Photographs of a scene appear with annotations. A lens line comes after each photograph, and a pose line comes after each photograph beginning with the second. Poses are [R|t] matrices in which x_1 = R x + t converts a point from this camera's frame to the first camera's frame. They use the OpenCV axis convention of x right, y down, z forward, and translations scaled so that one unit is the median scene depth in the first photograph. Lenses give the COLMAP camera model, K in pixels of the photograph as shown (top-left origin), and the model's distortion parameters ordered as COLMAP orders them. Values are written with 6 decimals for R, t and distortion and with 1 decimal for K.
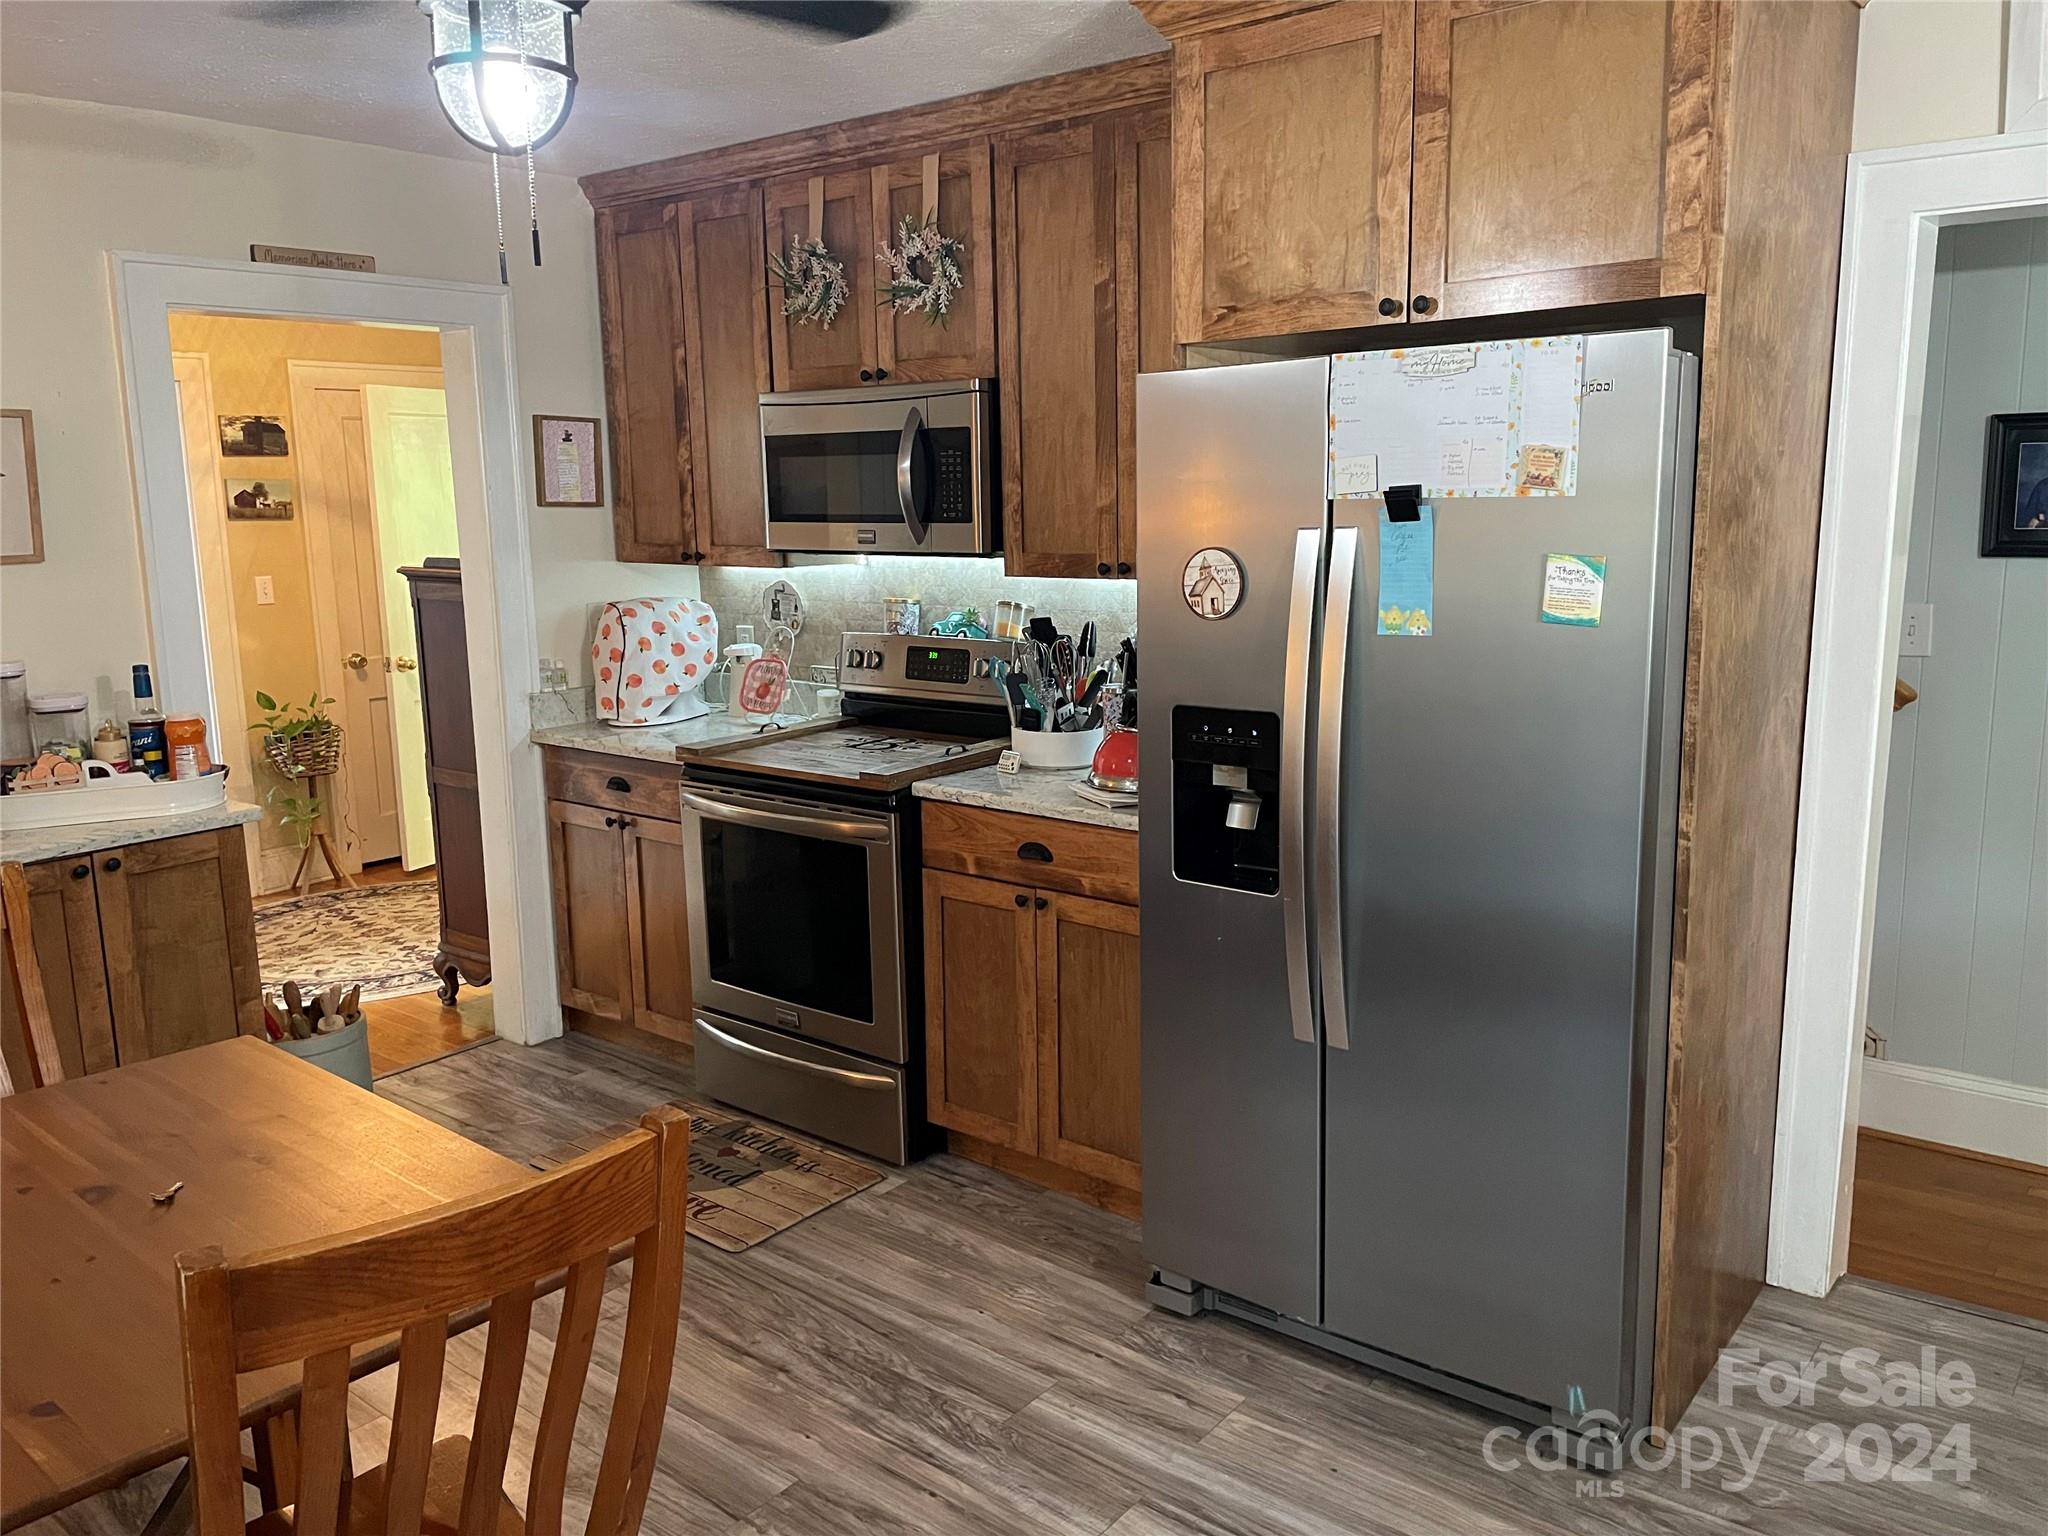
lens RADIAL K [[1558.9, 0, 1029.8], [0, 1558.9, 773.3], [0, 0, 1]] dist [0.075082, -0.087326]
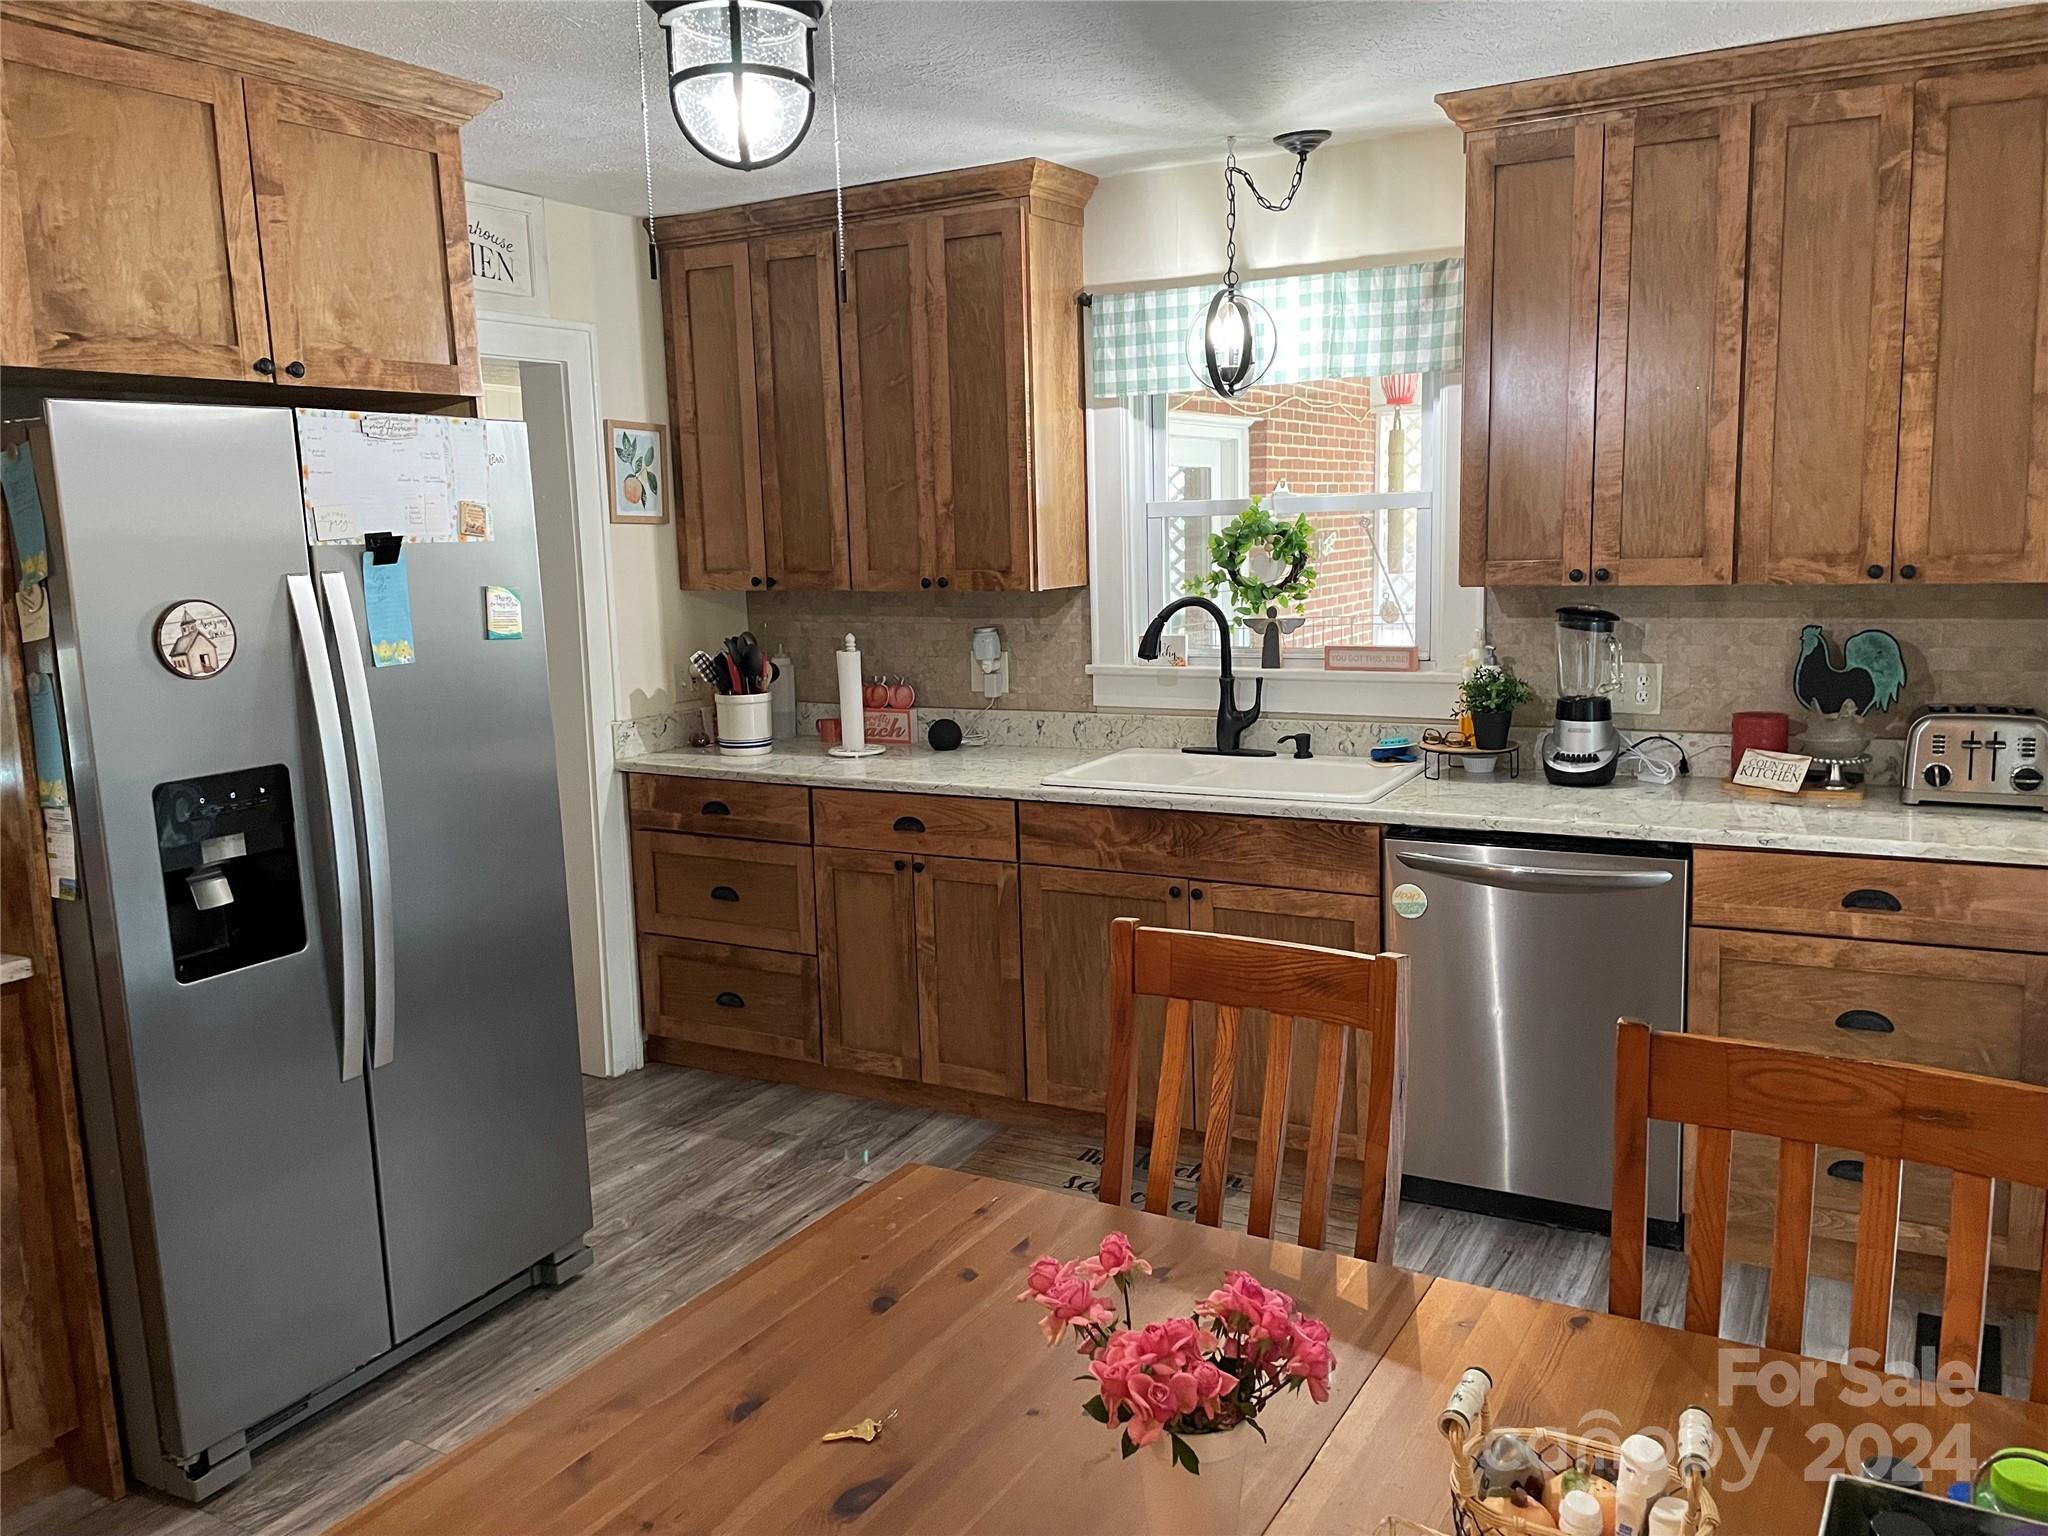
lens RADIAL K [[1558.9, 0, 1014.0], [0, 1558.9, 768.6], [0, 0, 1]] dist [0.075082, -0.087326]
pose [[-0.157544, -0.131884, 0.978666, -0.884044], [0.208597, 0.964235, 0.163519, -0.101599], [-0.965229, 0.229908, -0.124399, 0.682553]]
